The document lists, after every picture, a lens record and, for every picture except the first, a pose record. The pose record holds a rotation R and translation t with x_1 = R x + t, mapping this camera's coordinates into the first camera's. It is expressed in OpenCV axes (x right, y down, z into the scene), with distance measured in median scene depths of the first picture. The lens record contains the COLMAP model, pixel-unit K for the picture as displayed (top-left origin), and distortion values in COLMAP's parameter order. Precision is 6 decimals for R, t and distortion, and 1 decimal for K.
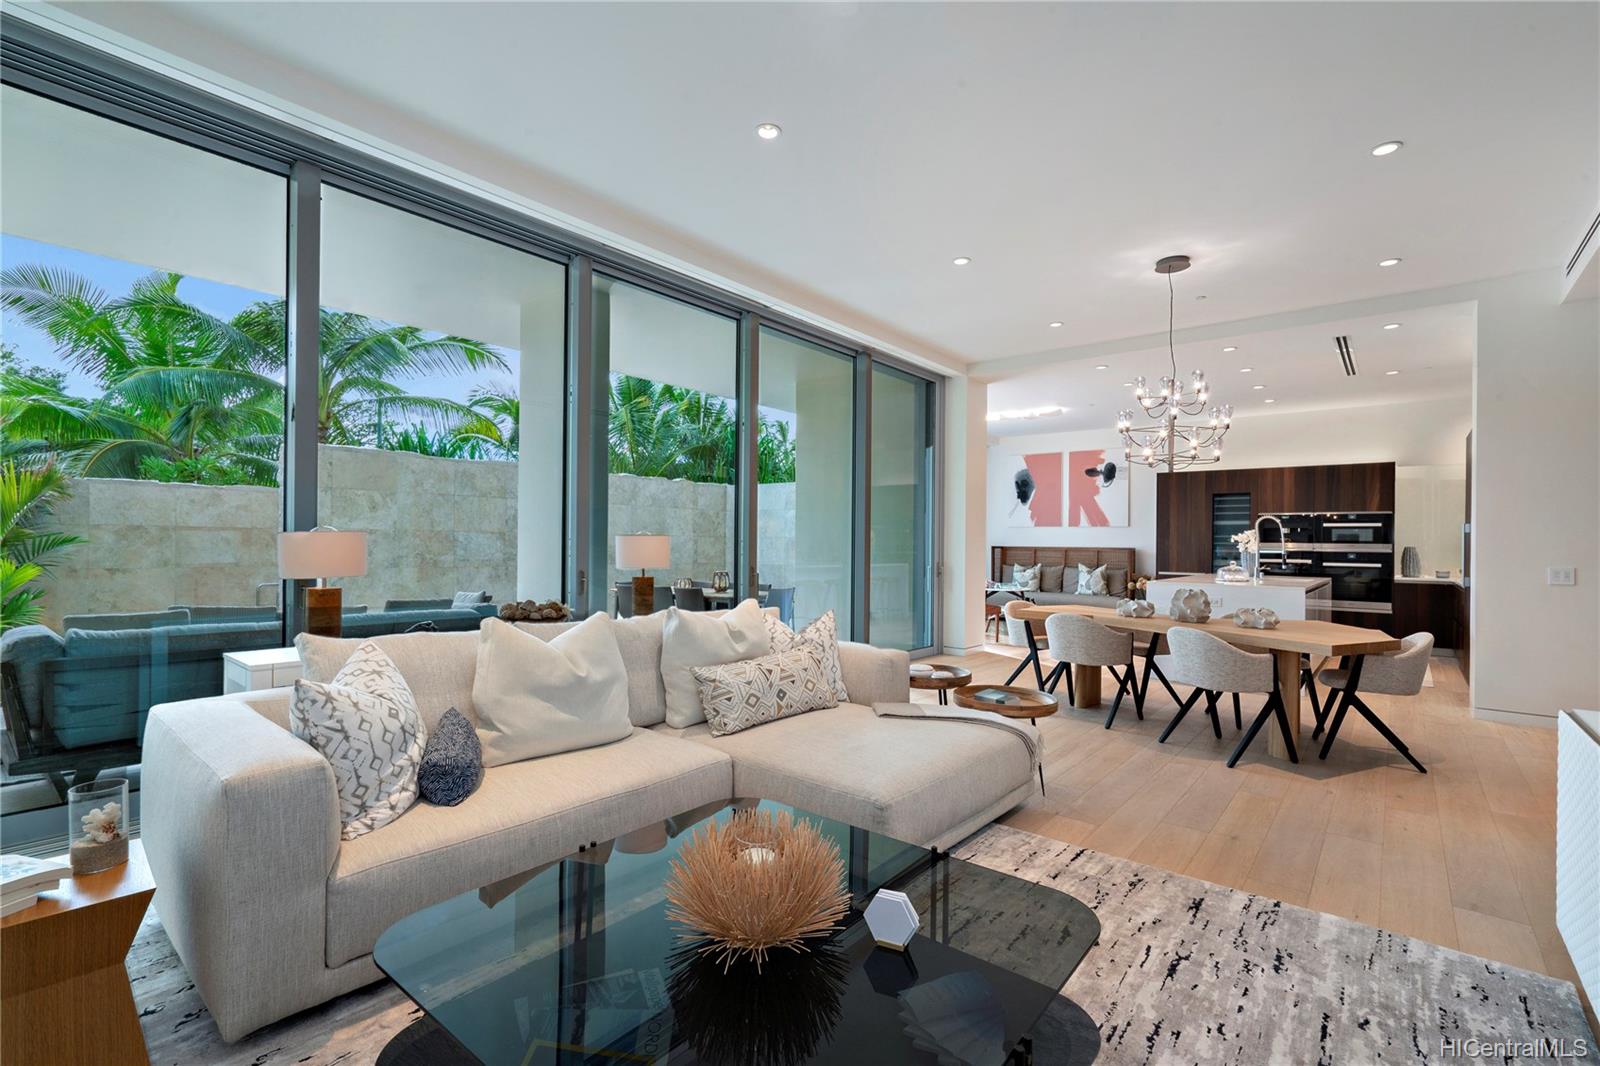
lens RADIAL K [[714.6, 0, 794.9], [0, 714.6, 541.2], [0, 0, 1]] dist [-0.000876, 0.001085]
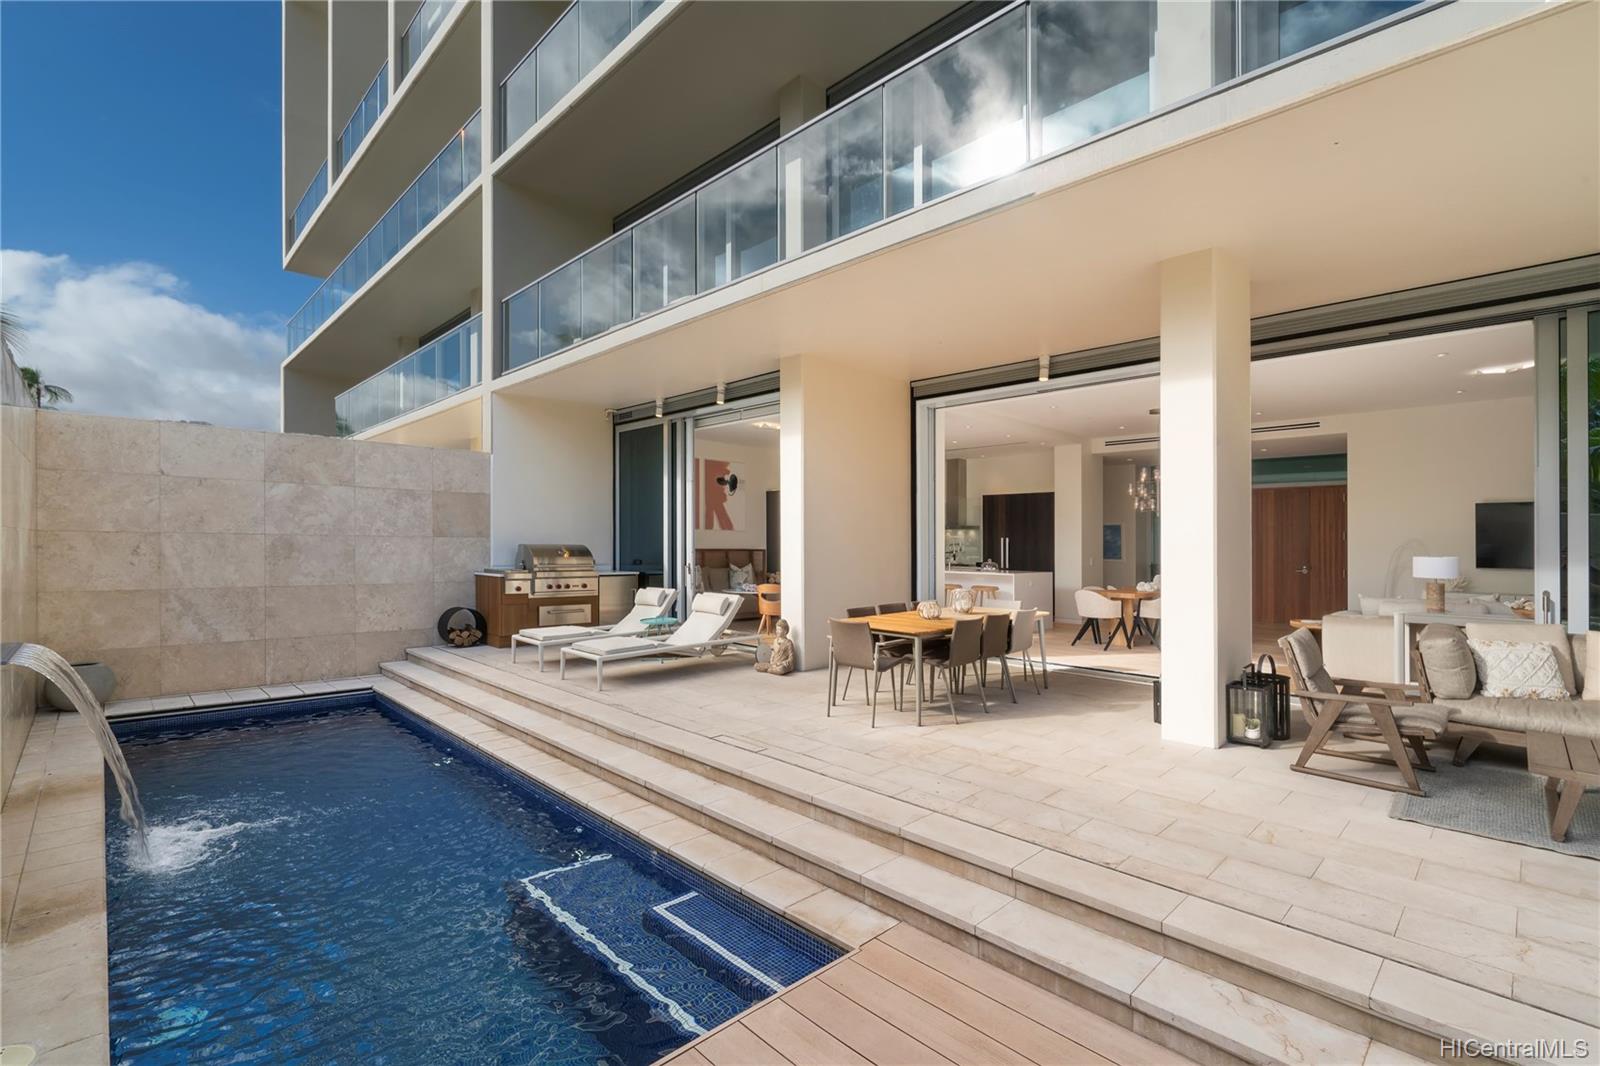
lens RADIAL K [[714.6, 0, 796.1], [0, 714.6, 546.3], [0, 0, 1]] dist [-0.000876, 0.001085]
pose [[0.099359, 0.006584, 0.995030, -0.832637], [-0.011404, 0.999920, -0.005478, 0.011739], [-0.994986, -0.010803, 0.099426, 0.958742]]
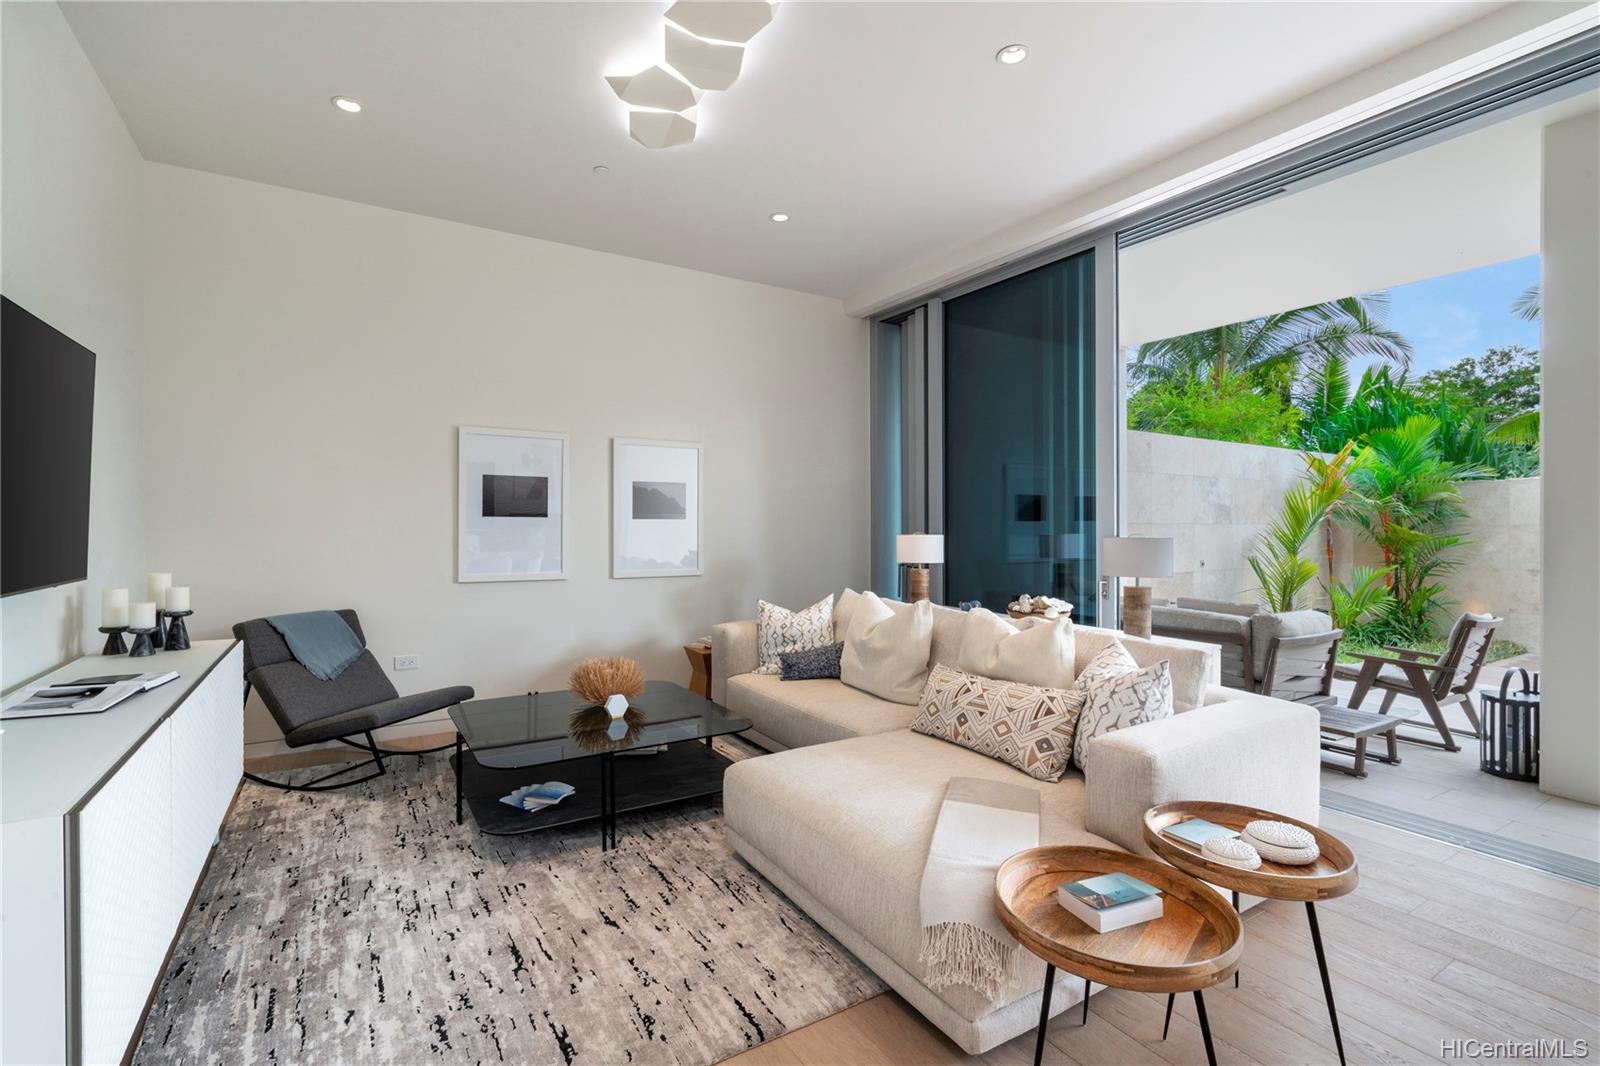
lens RADIAL K [[714.6, 0, 782.6], [0, 714.6, 522.1], [0, 0, 1]] dist [-0.000876, 0.001085]
pose [[-0.316992, -0.019531, -0.948227, 0.319068], [-0.005192, 0.999809, -0.018858, -0.003339], [0.948414, -0.001055, -0.317033, 0.385506]]
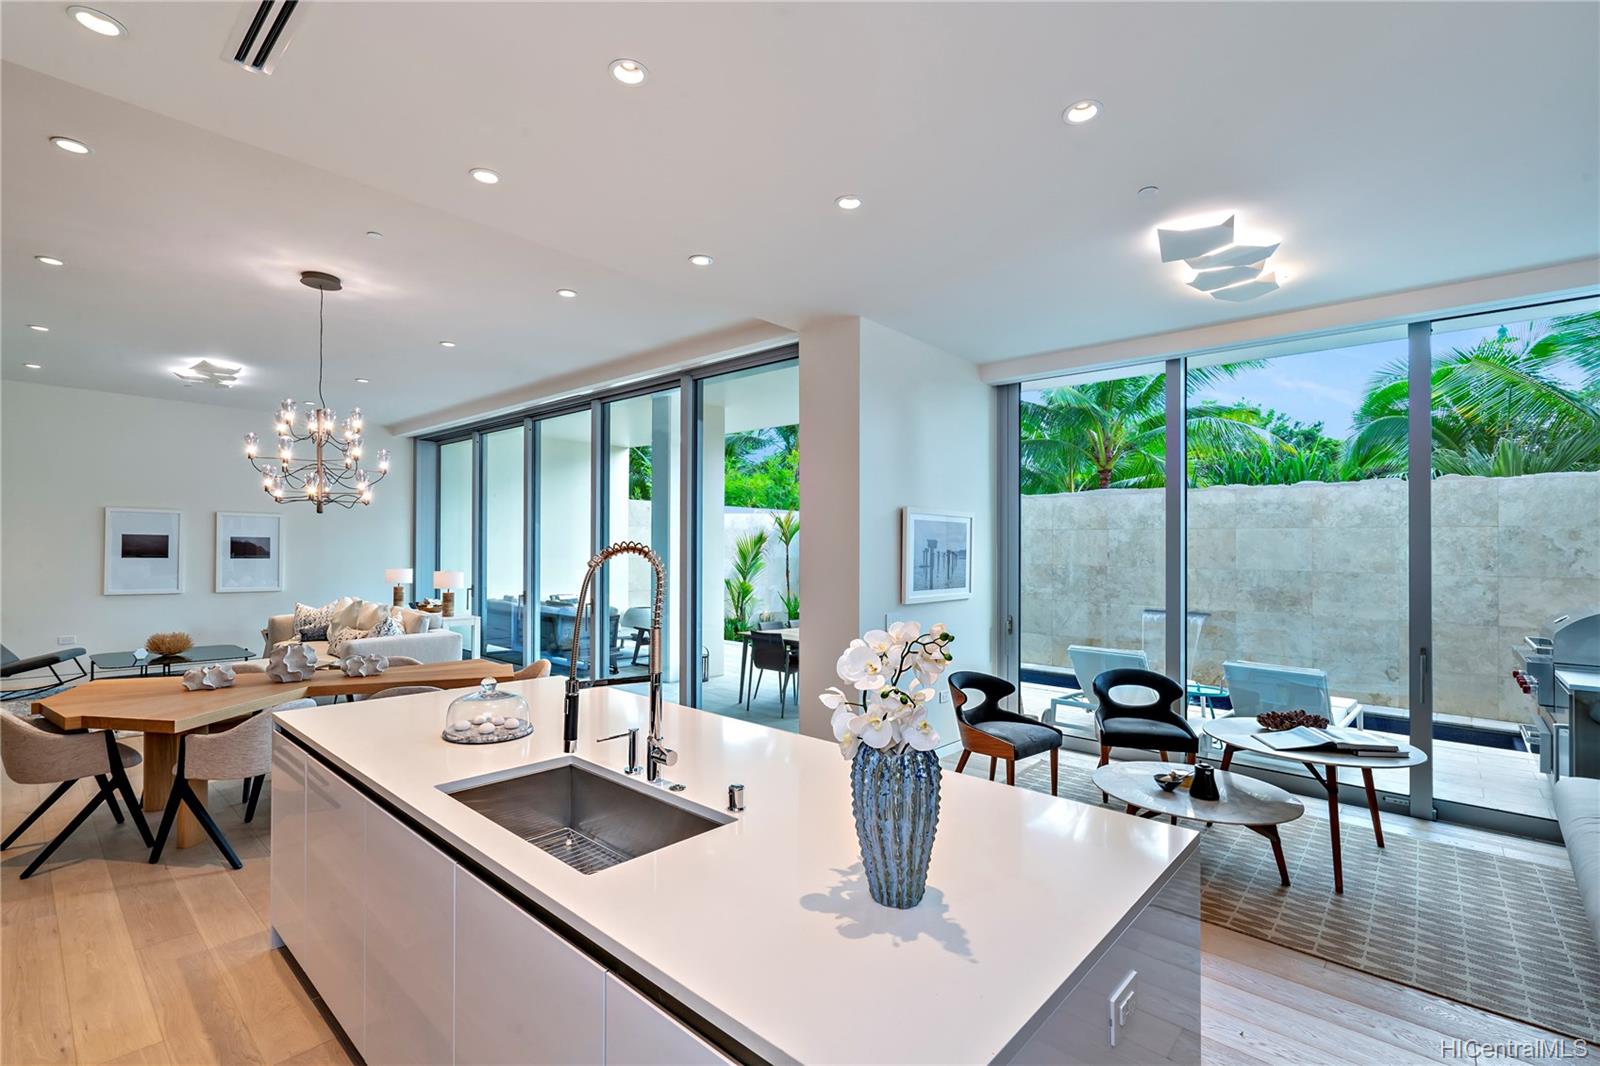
lens RADIAL K [[714.6, 0, 784.3], [0, 714.6, 532.9], [0, 0, 1]] dist [-0.000876, 0.001085]
pose [[-0.043724, -0.037149, -0.998353, 0.744921], [-0.012623, 0.999249, -0.036629, -0.023334], [0.998964, 0.011001, -0.044160, 0.868698]]
